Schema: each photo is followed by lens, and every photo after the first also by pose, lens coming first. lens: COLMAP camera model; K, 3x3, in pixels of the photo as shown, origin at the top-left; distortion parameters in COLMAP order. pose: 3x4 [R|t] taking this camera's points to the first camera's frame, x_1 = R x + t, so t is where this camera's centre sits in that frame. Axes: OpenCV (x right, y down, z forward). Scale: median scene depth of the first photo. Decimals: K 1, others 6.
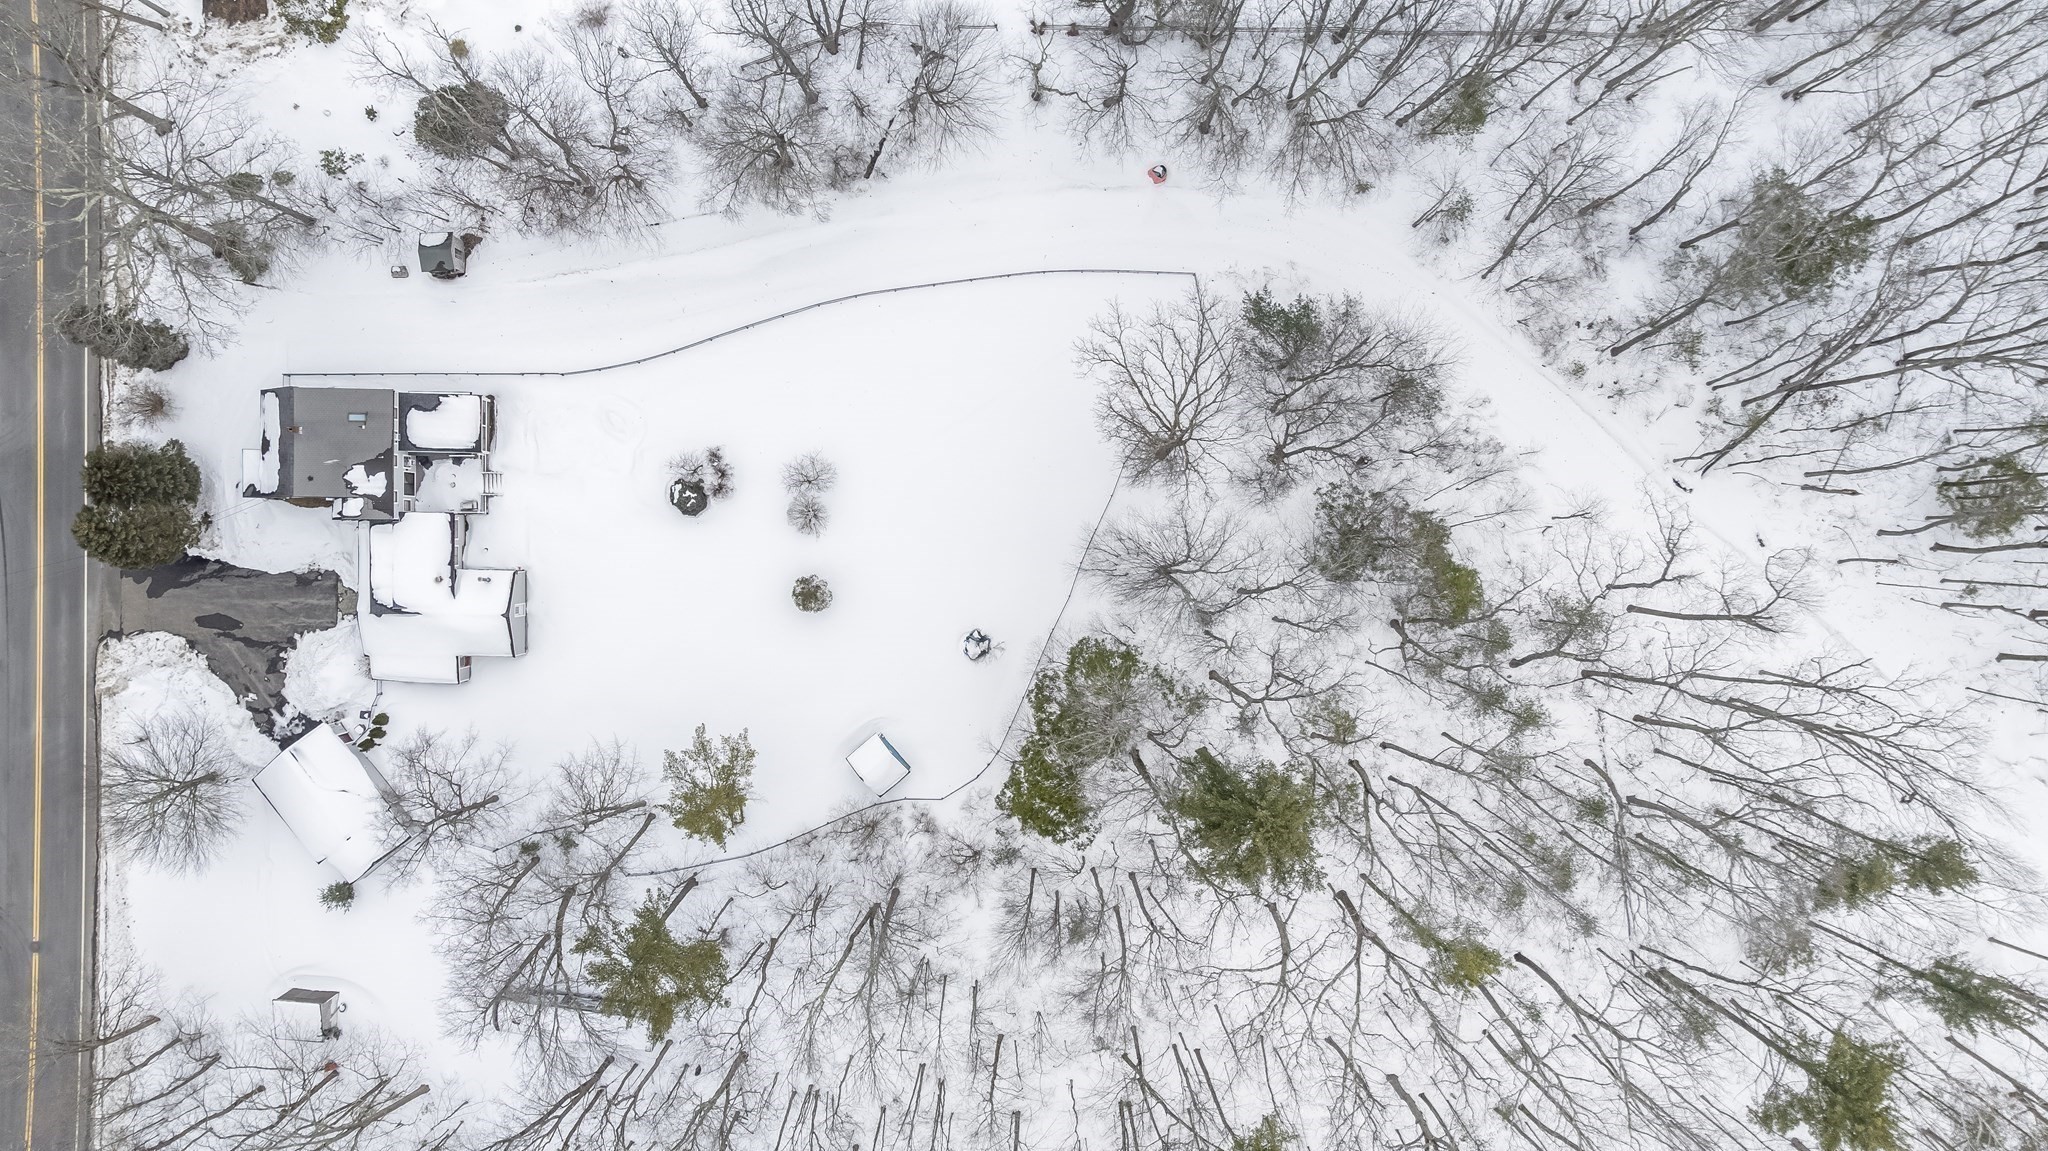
lens RADIAL K [[1447.0, 0, 1023.2], [0, 1447.0, 569.1], [0, 0, 1]] dist [-0.030281, 0.023641]
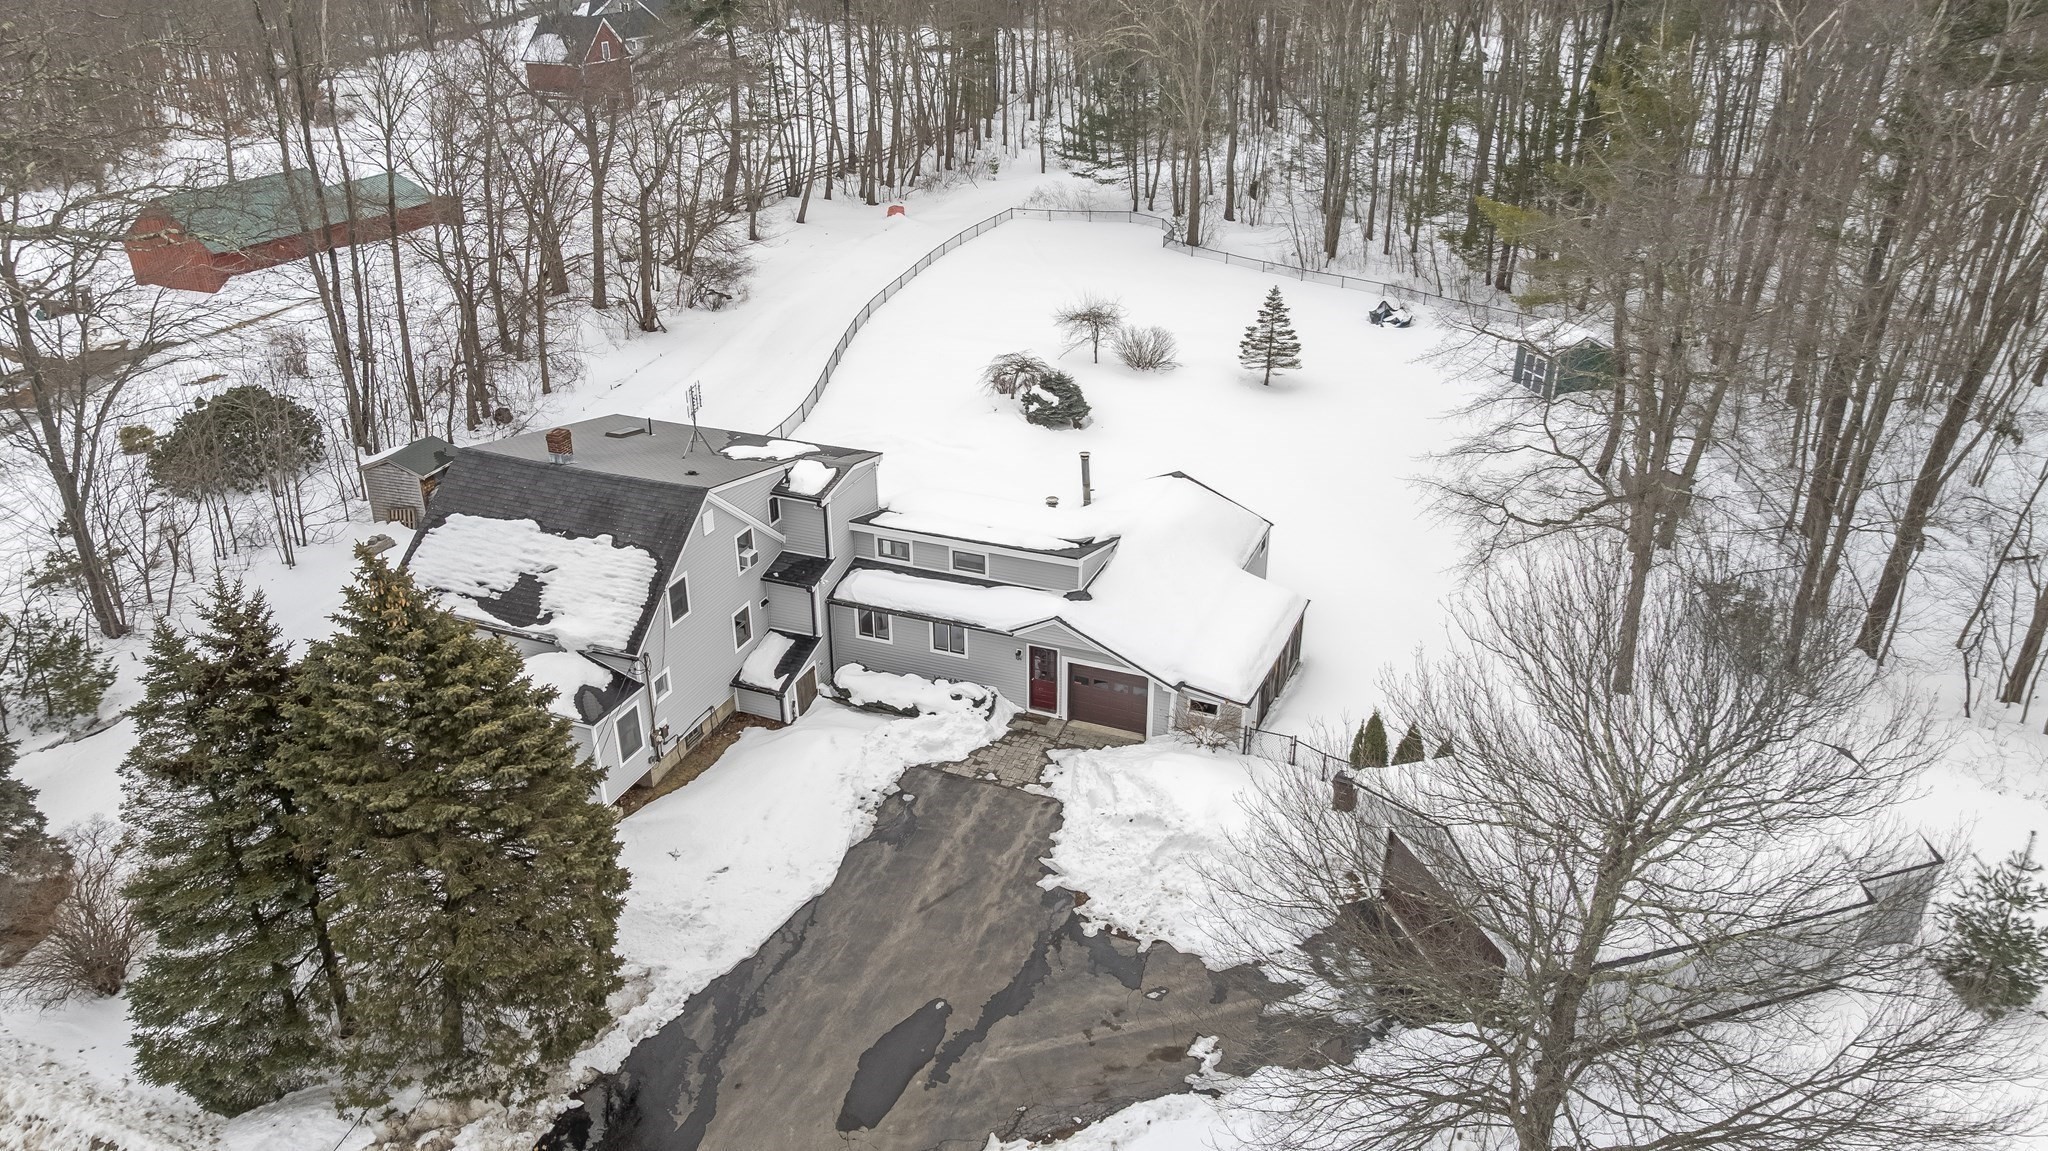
lens RADIAL K [[1447.0, 0, 1020.8], [0, 1447.0, 581.7], [0, 0, 1]] dist [-0.030281, 0.023641]
pose [[0.357519, -0.416317, 0.835979, -0.734964], [0.933591, 0.136082, -0.331495, 0.133765], [0.024246, 0.898978, 0.437322, 0.806072]]
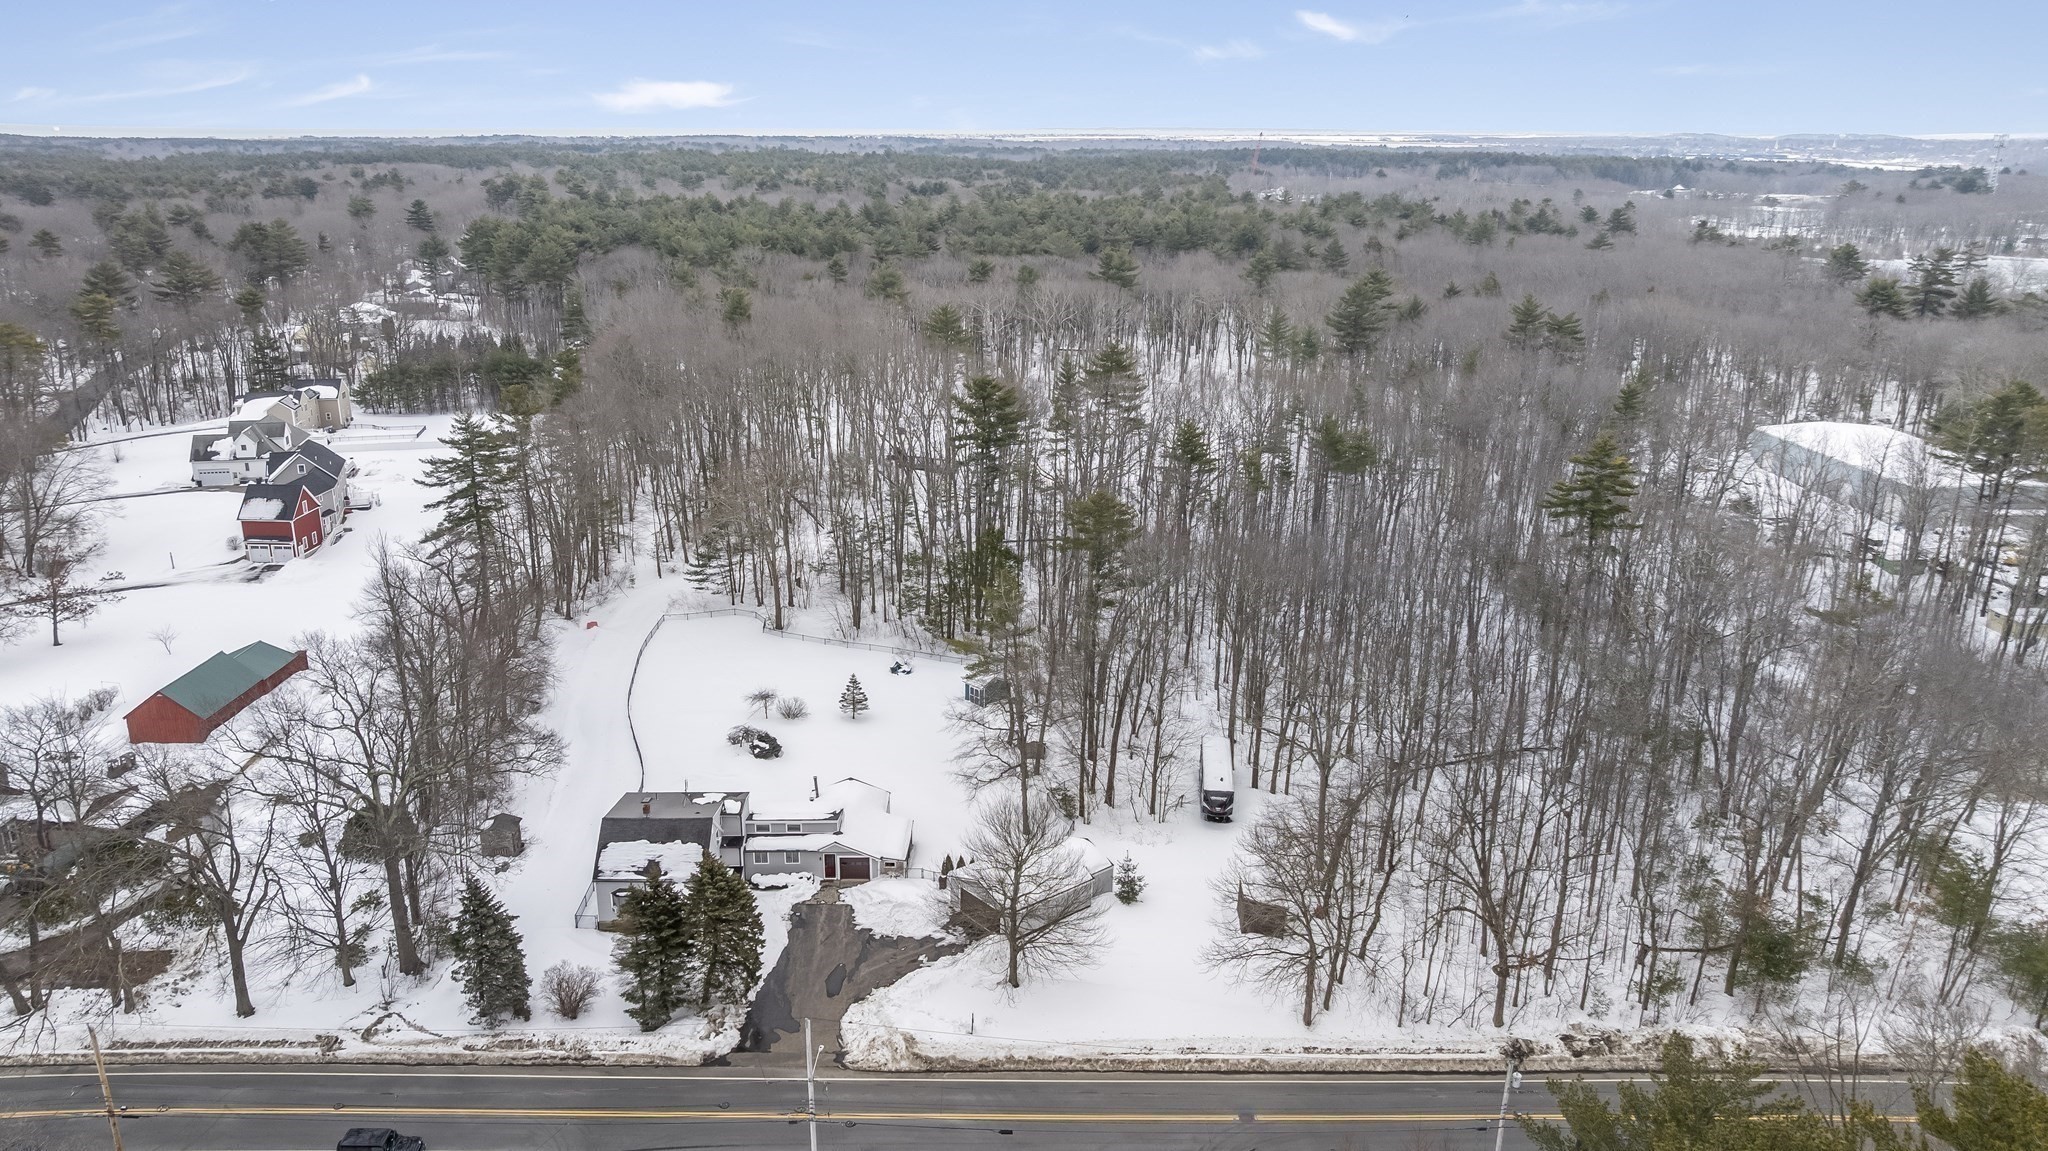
lens RADIAL K [[1447.0, 0, 1021.4], [0, 1447.0, 581.6], [0, 0, 1]] dist [-0.030281, 0.023641]
pose [[-0.031697, -0.305288, 0.951732, -1.328616], [0.999368, -0.025015, 0.025259, 0.134080], [0.016096, 0.951931, 0.305888, 0.499606]]
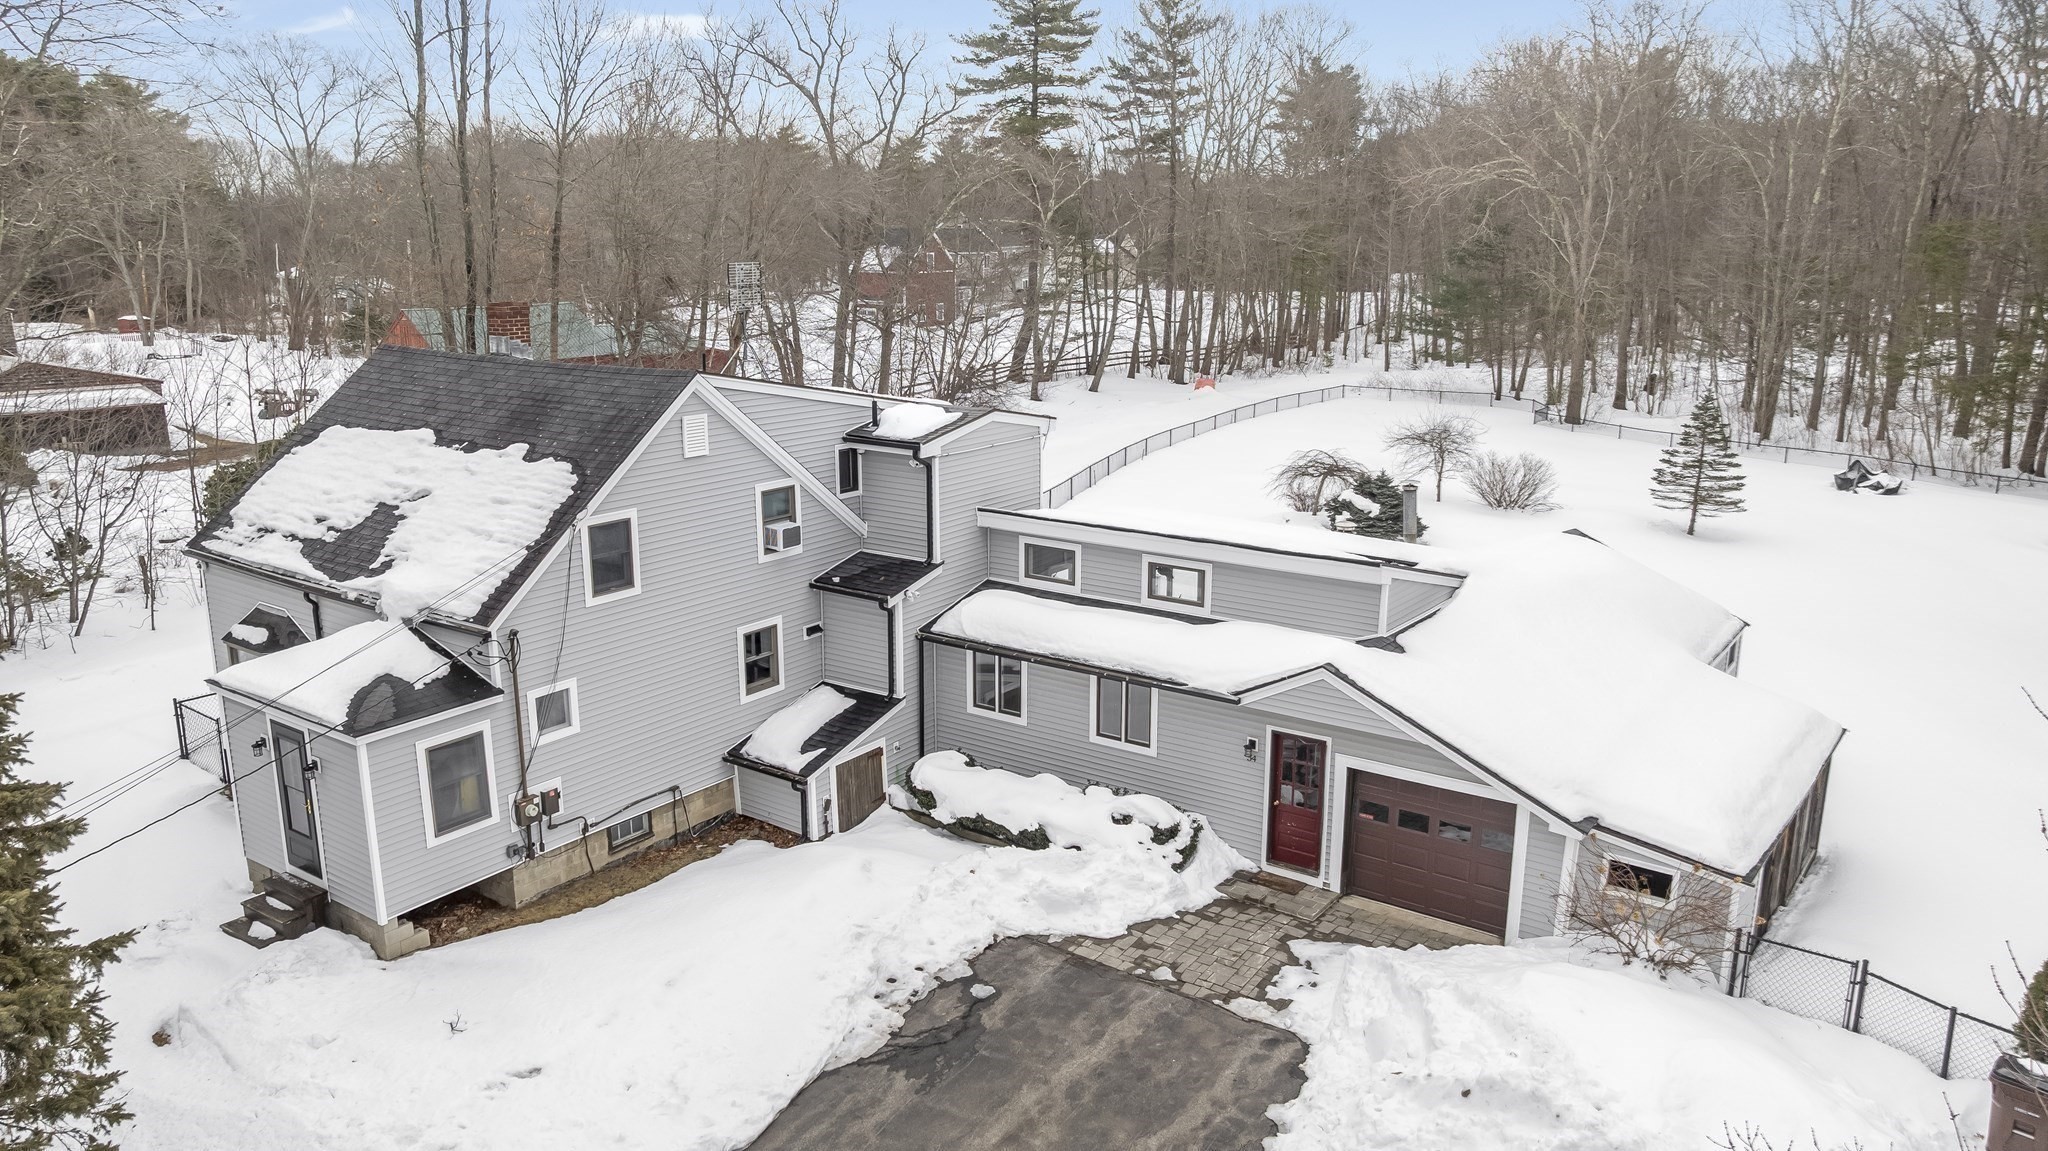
lens RADIAL K [[1447.0, 0, 1019.8], [0, 1447.0, 574.4], [0, 0, 1]] dist [-0.030281, 0.023641]
pose [[0.572400, -0.193934, 0.796711, -0.601715], [0.819777, 0.114031, -0.561215, 0.093281], [0.017989, 0.974365, 0.224253, 0.915724]]
